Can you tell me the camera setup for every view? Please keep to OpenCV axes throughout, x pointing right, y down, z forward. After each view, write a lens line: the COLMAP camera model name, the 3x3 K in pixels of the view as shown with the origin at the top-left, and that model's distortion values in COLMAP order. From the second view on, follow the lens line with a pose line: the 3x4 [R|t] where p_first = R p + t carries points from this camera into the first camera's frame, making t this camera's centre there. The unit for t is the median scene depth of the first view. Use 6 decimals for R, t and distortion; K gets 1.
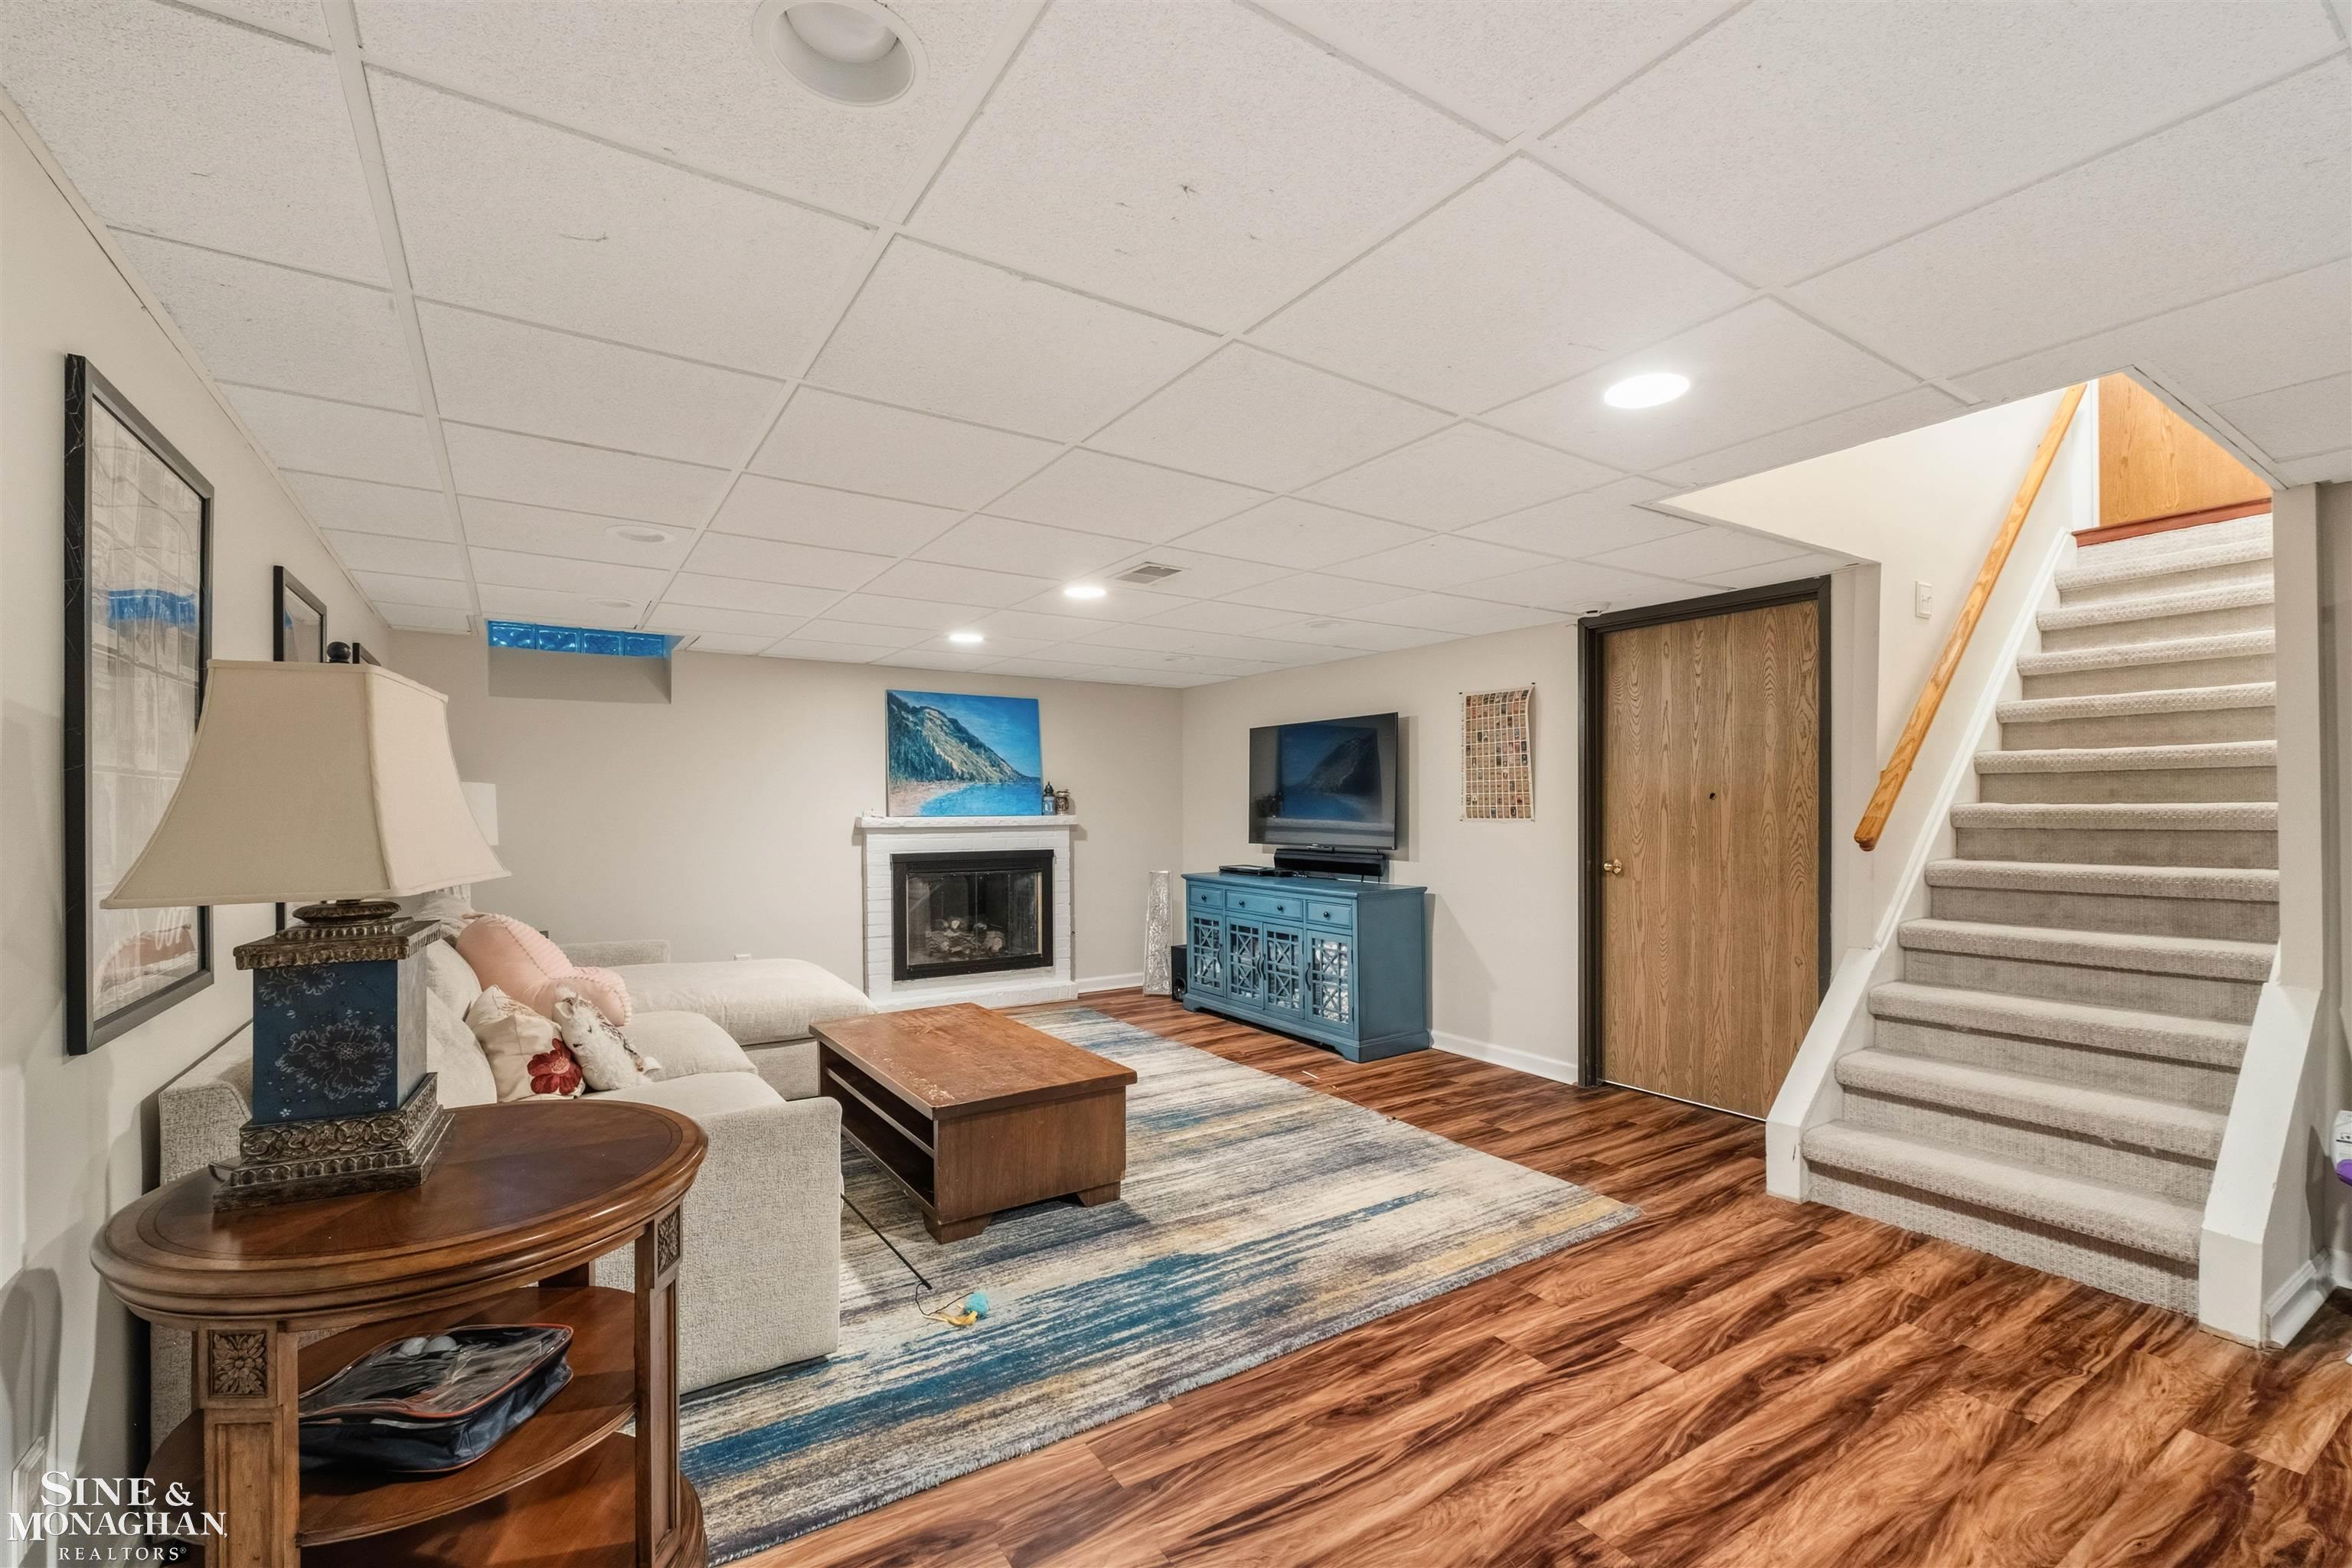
lens RADIAL K [[1008.2, 0, 1176.0], [0, 1008.2, 806.7], [0, 0, 1]] dist [-0.005289, 0.000505]
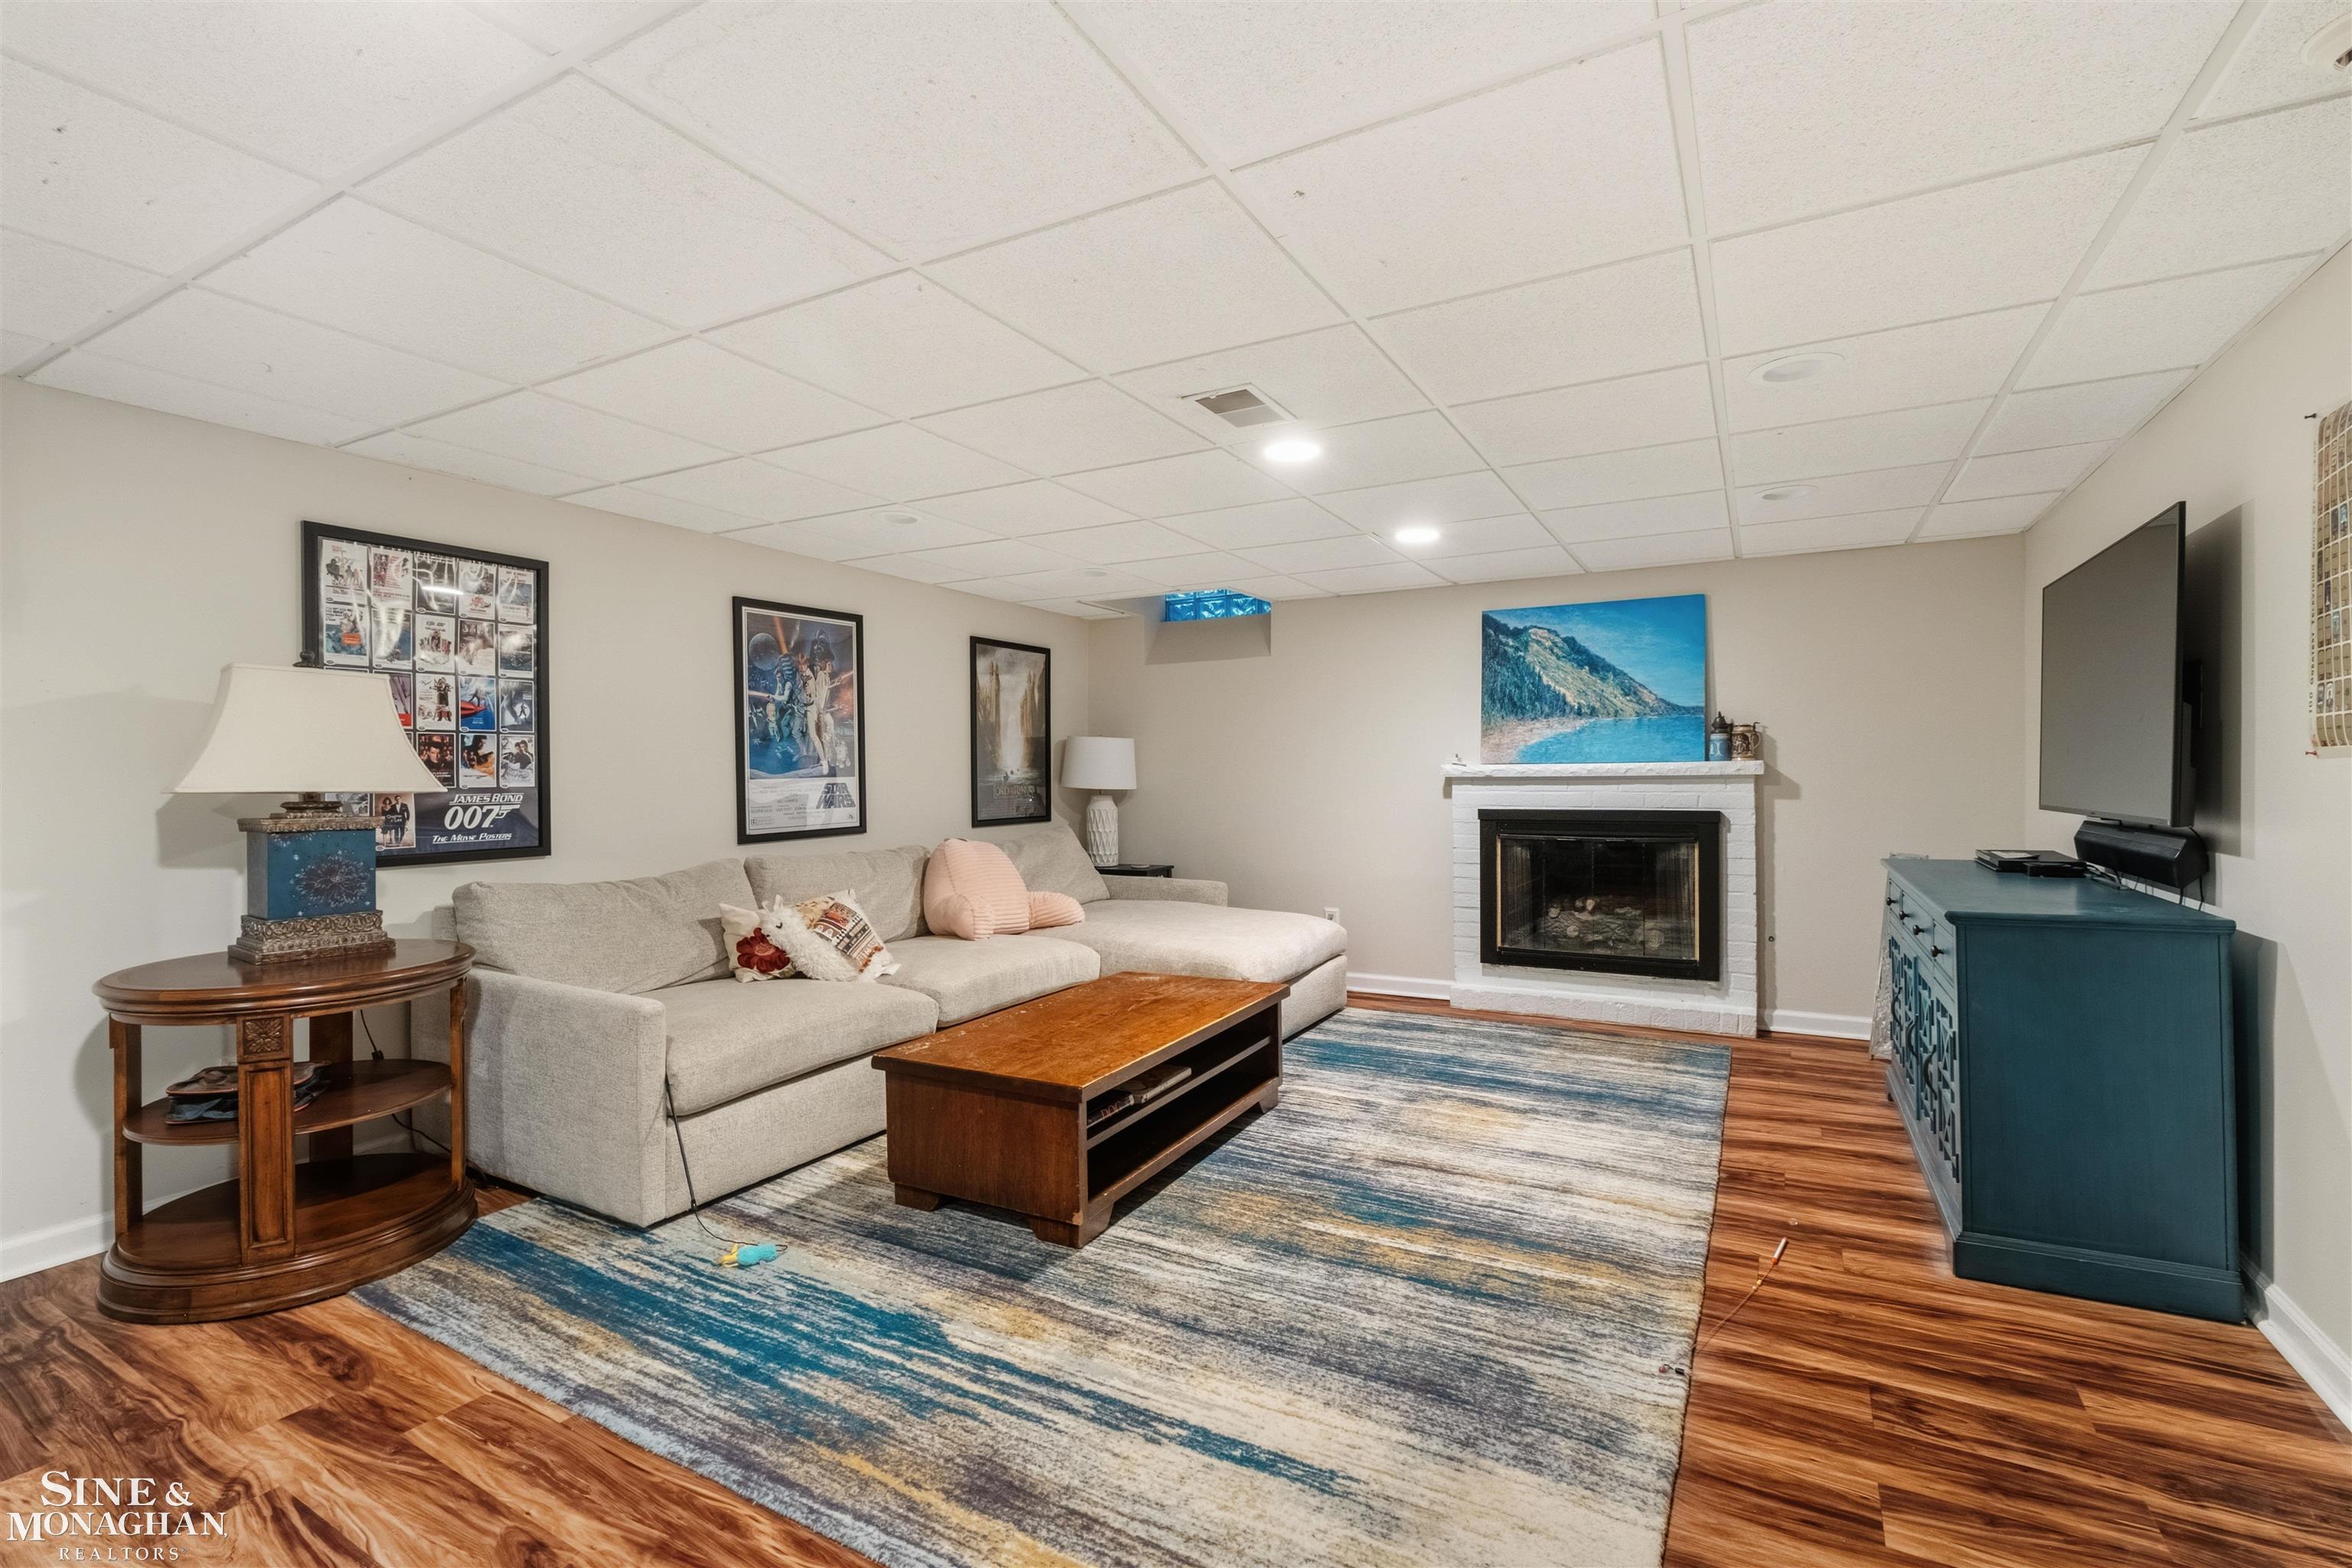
lens RADIAL K [[1054.8, 0, 1174.0], [0, 1054.8, 776.6], [0, 0, 1]] dist [-0.002545, 0.000433]
pose [[0.459990, 0.000221, -0.887924, 0.560655], [0.008307, 0.999955, 0.004552, 0.021195], [0.887885, -0.009470, 0.459967, 0.565279]]
